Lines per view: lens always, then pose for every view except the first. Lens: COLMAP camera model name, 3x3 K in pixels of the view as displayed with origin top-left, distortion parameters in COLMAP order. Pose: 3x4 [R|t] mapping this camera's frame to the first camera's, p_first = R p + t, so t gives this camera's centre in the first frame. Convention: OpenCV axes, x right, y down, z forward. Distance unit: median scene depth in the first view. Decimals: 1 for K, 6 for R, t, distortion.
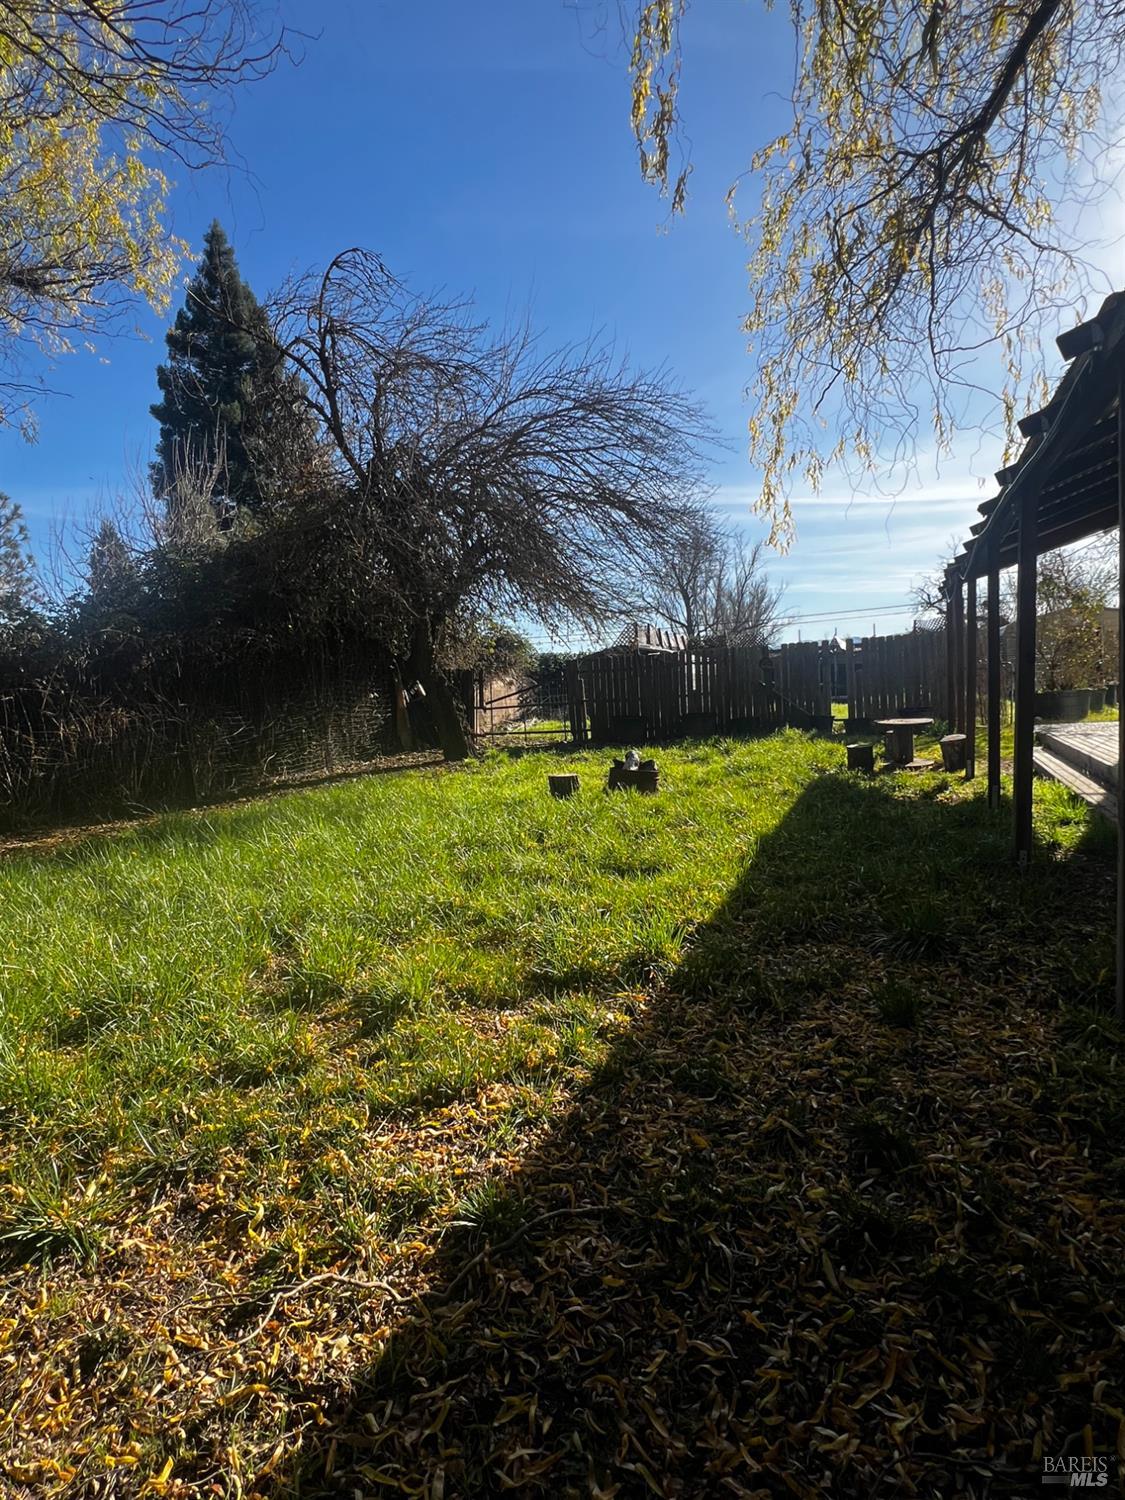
lens RADIAL K [[819.8, 0, 561.4], [0, 819.8, 747.6], [0, 0, 1]] dist [-0.003314, -0.000288]
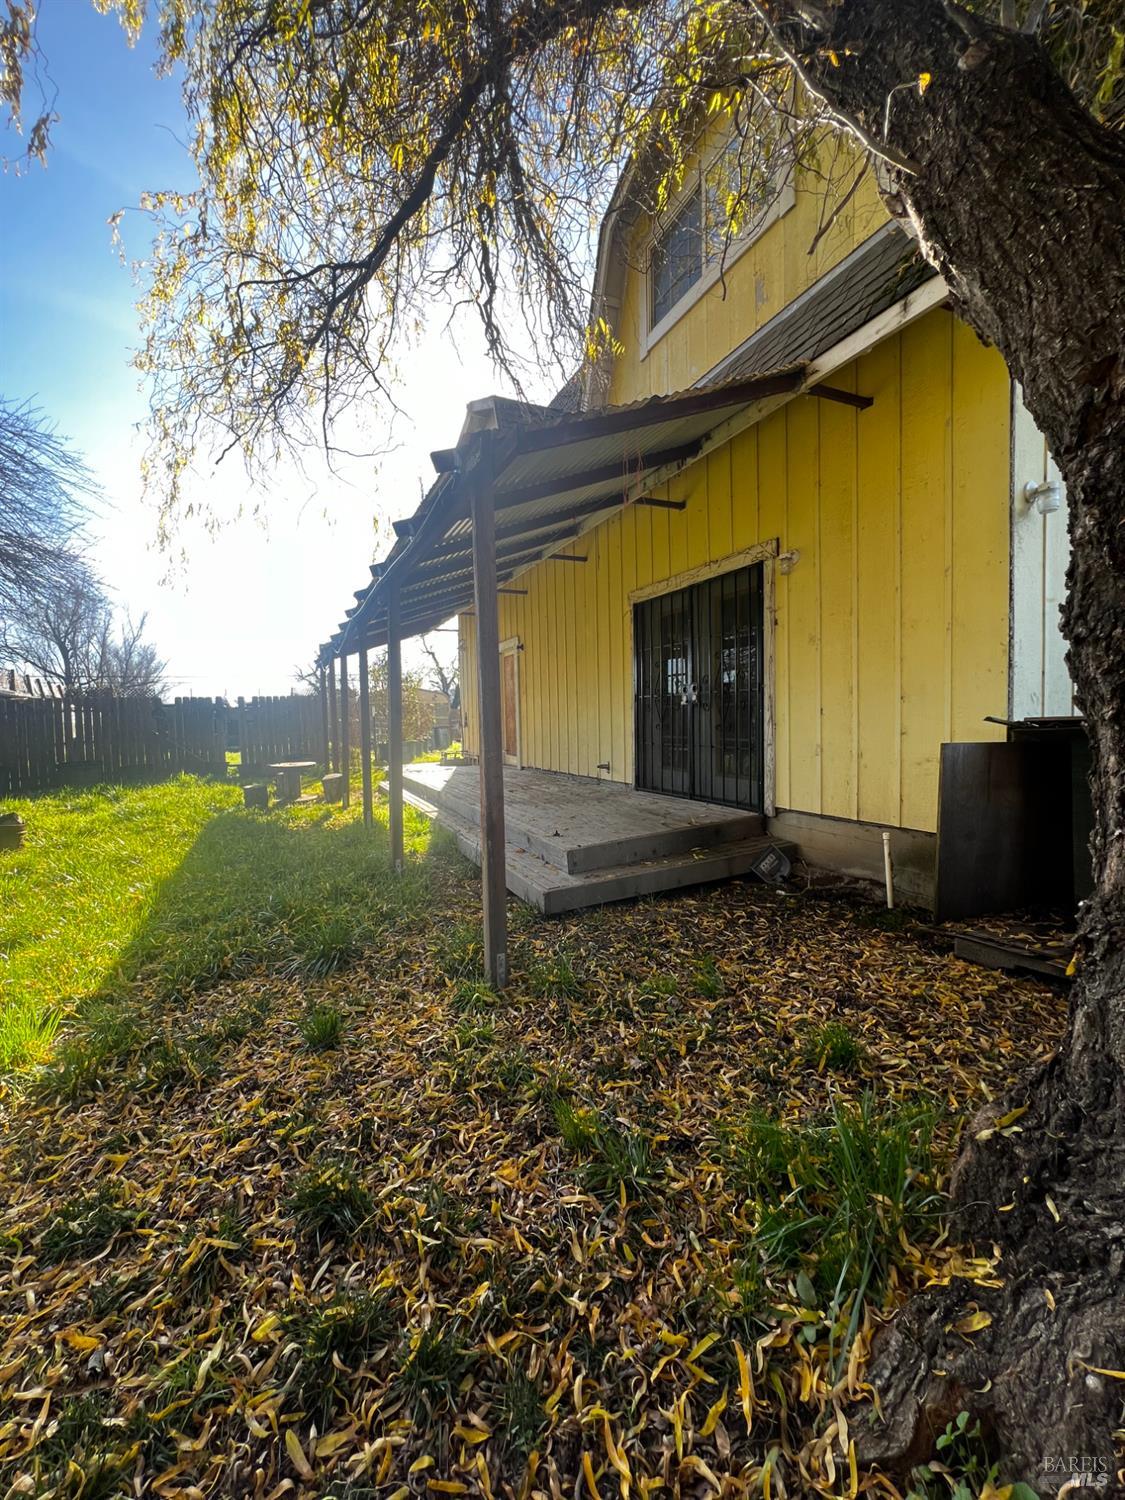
lens RADIAL K [[596.0, 0, 558.7], [0, 596.0, 746.4], [0, 0, 1]] dist [-0.002332, 0.000516]
pose [[0.666271, 0.003013, 0.745704, 0.035270], [0.049965, 0.997564, -0.048674, 0.006567], [-0.744034, 0.069689, 0.664497, 0.194501]]
